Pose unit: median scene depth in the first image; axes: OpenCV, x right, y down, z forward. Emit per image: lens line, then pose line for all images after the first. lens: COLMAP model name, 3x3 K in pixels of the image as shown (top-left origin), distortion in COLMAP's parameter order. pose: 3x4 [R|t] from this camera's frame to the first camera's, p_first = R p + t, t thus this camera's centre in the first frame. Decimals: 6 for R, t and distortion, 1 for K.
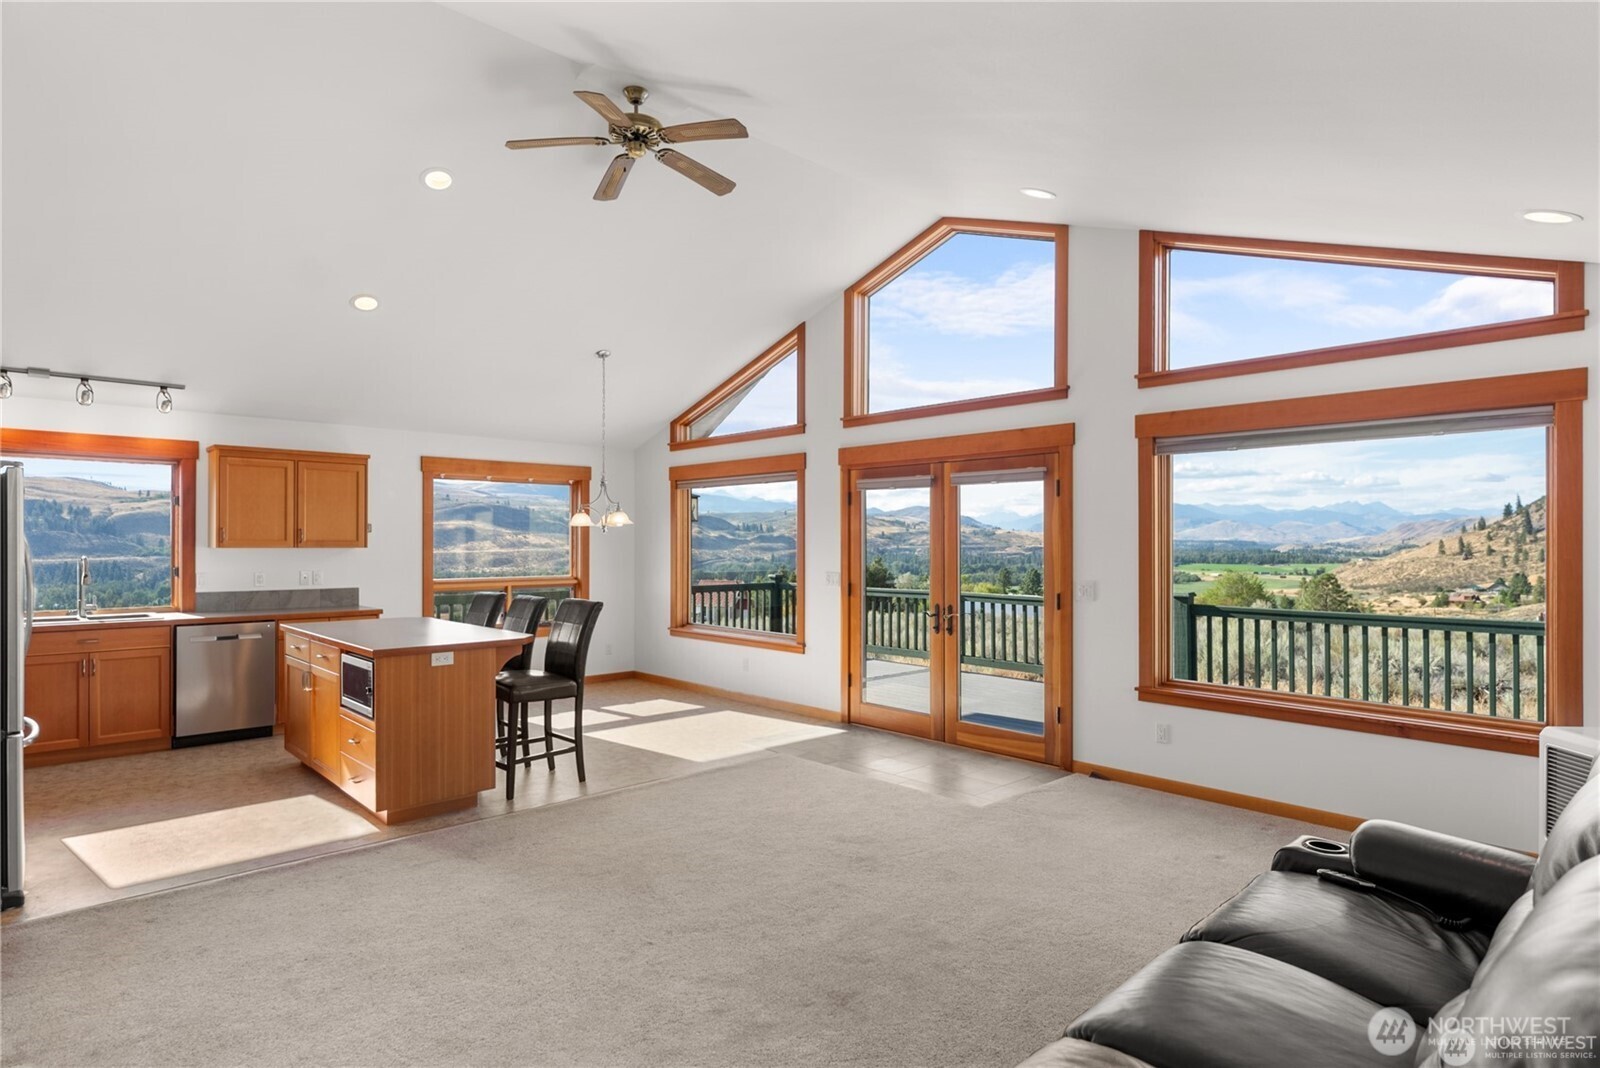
lens RADIAL K [[872.6, 0, 806.9], [0, 872.6, 537.5], [0, 0, 1]] dist [0.001296, -0.002626]
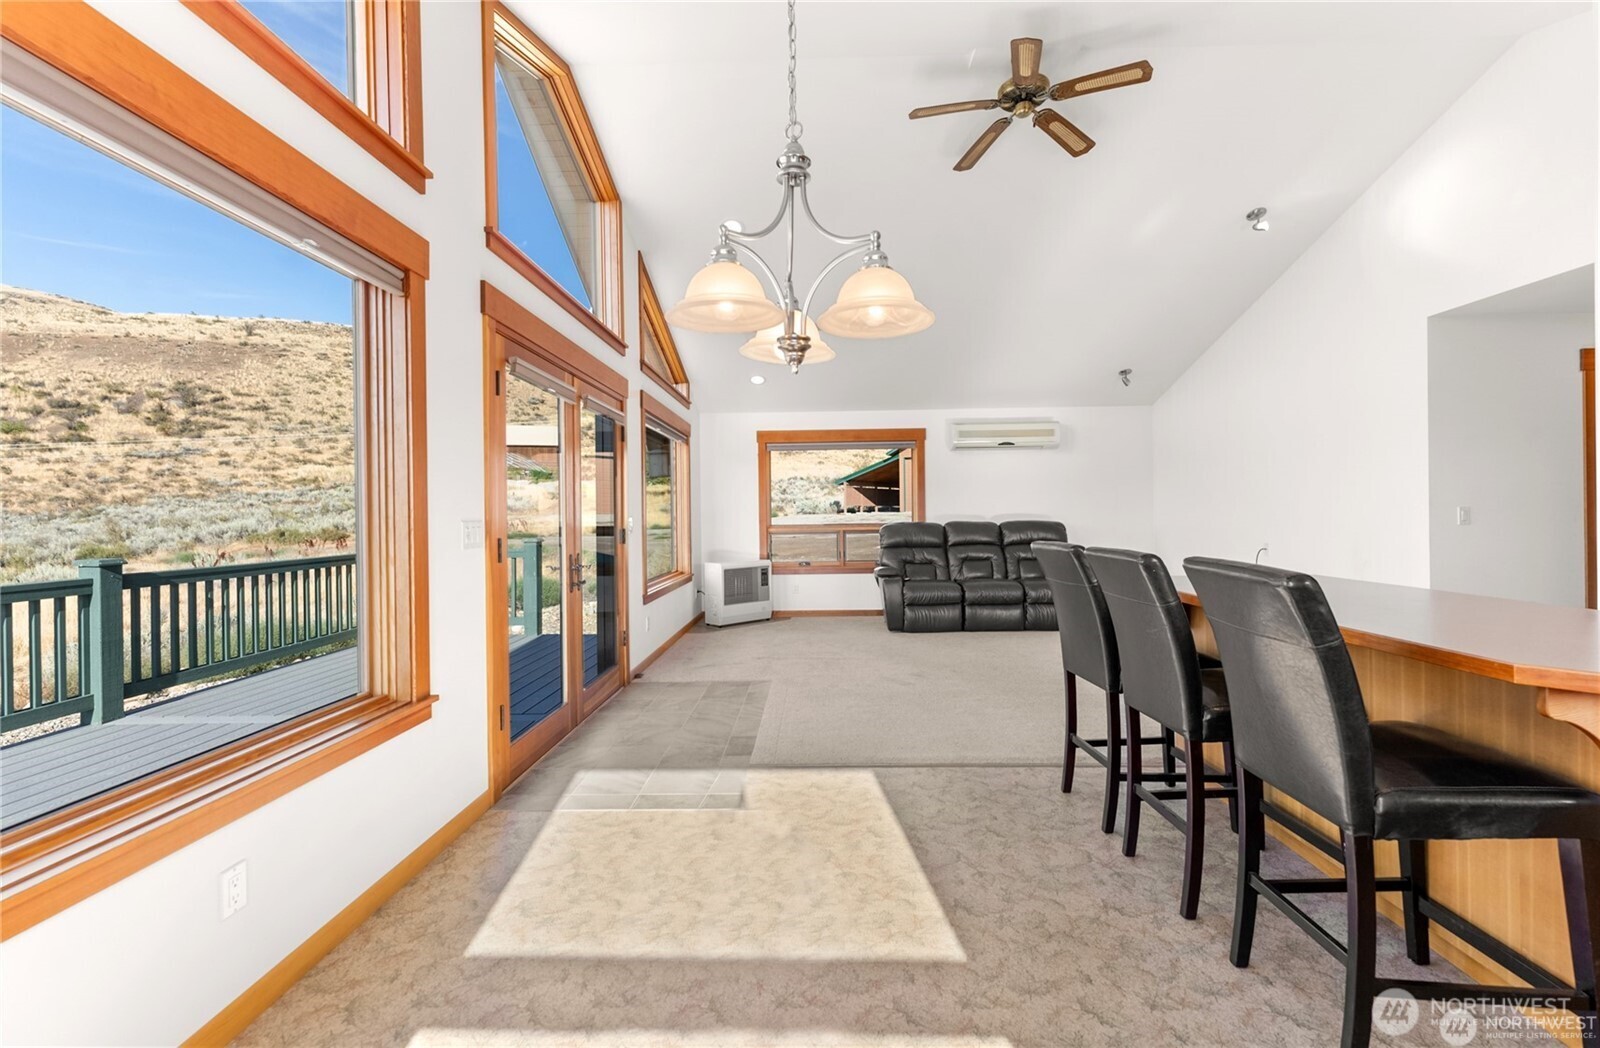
lens RADIAL K [[670.0, 0, 810.5], [0, 670.0, 511.0], [0, 0, 1]] dist [0.003689, -0.000062]
pose [[-0.723500, 0.011331, 0.690231, -0.403244], [0.008773, 0.999935, -0.007219, 0.041954], [-0.690269, 0.000833, -0.723553, 1.248153]]
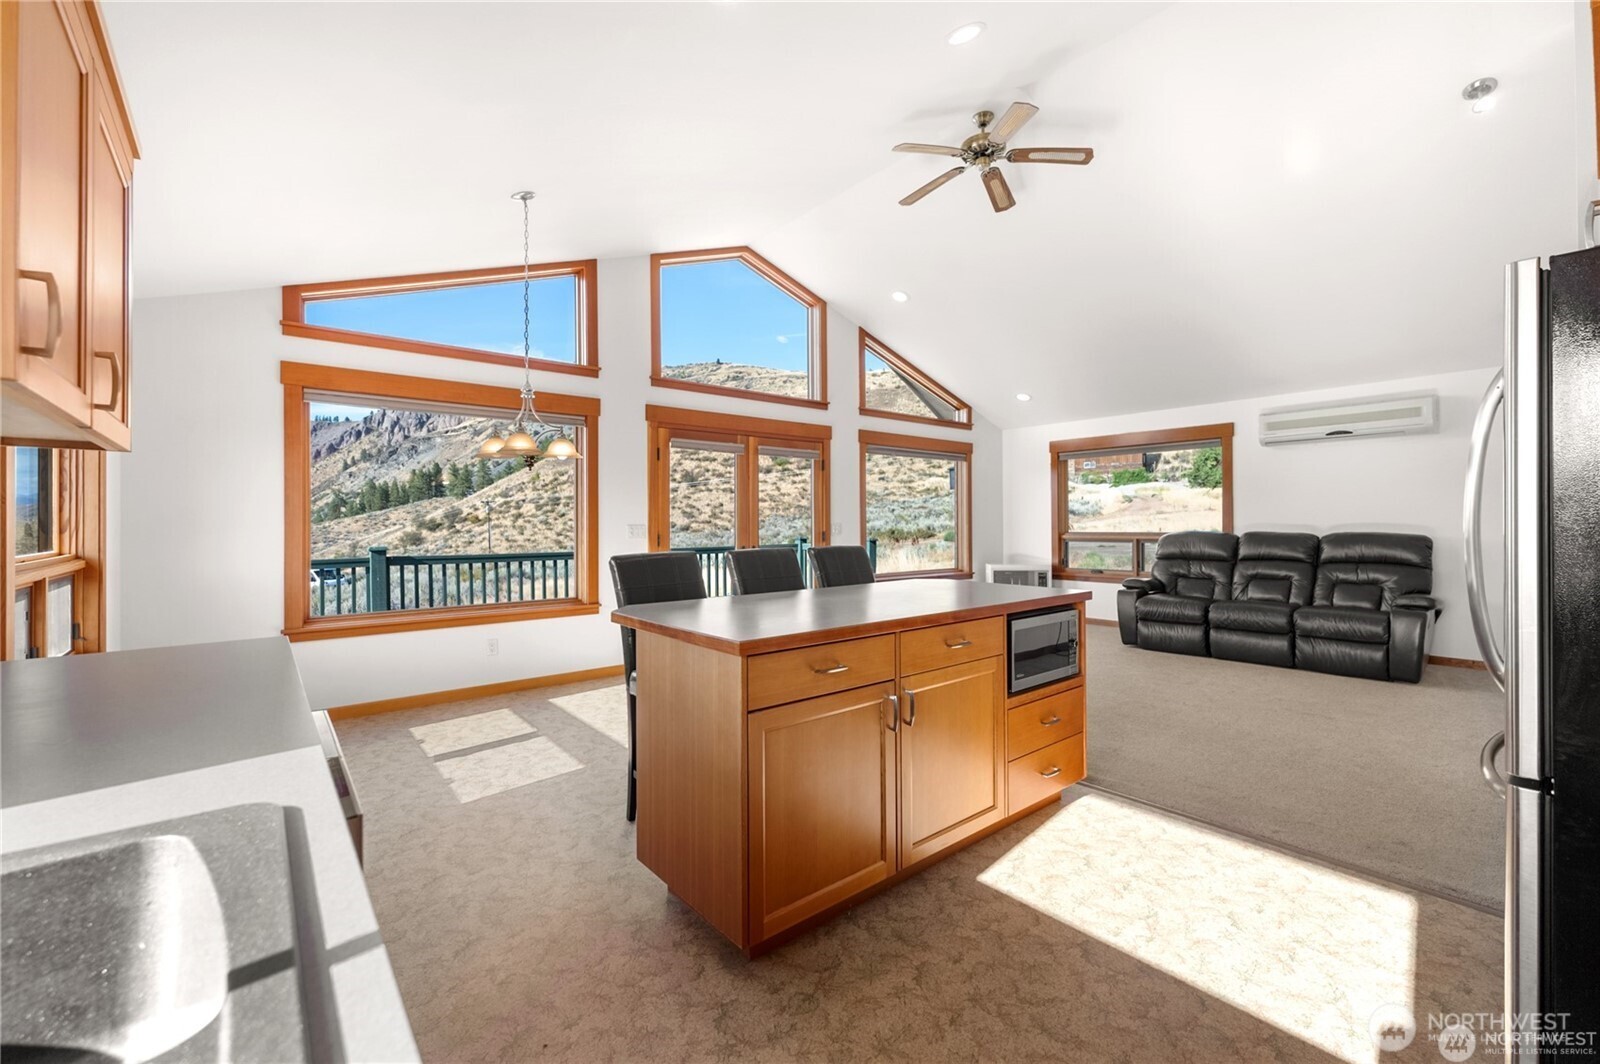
lens RADIAL K [[671.7, 0, 793.4], [0, 671.7, 510.4], [0, 0, 1]] dist [-0.004467, 0.000366]
pose [[0.063290, 0.017100, 0.997849, -0.799954], [-0.000107, 0.999853, -0.017128, 0.039732], [-0.997995, 0.000977, 0.063283, 0.841979]]
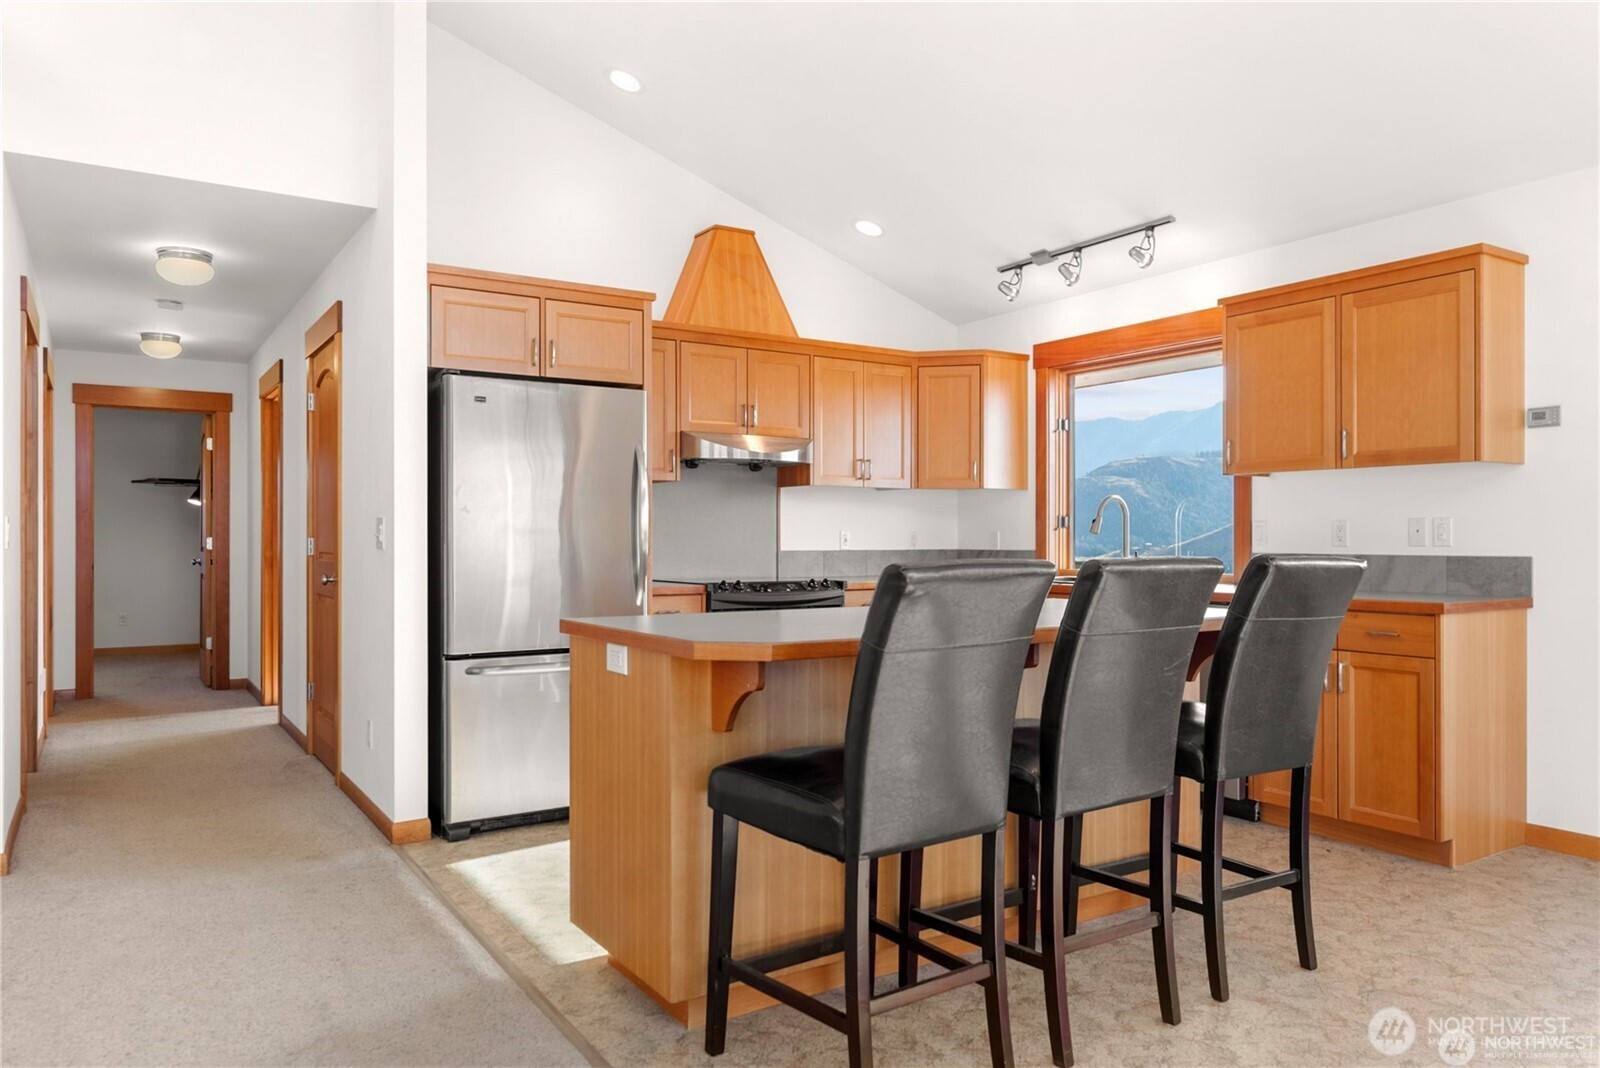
lens RADIAL K [[1091.4, 0, 798.7], [0, 1091.4, 535.3], [0, 0, 1]] dist [-0.000066, 0.002897]
pose [[-0.172242, -0.005232, -0.985041, 0.092355], [0.006377, 0.999959, -0.006427, 0.054763], [0.985034, -0.007388, -0.172202, 0.842394]]
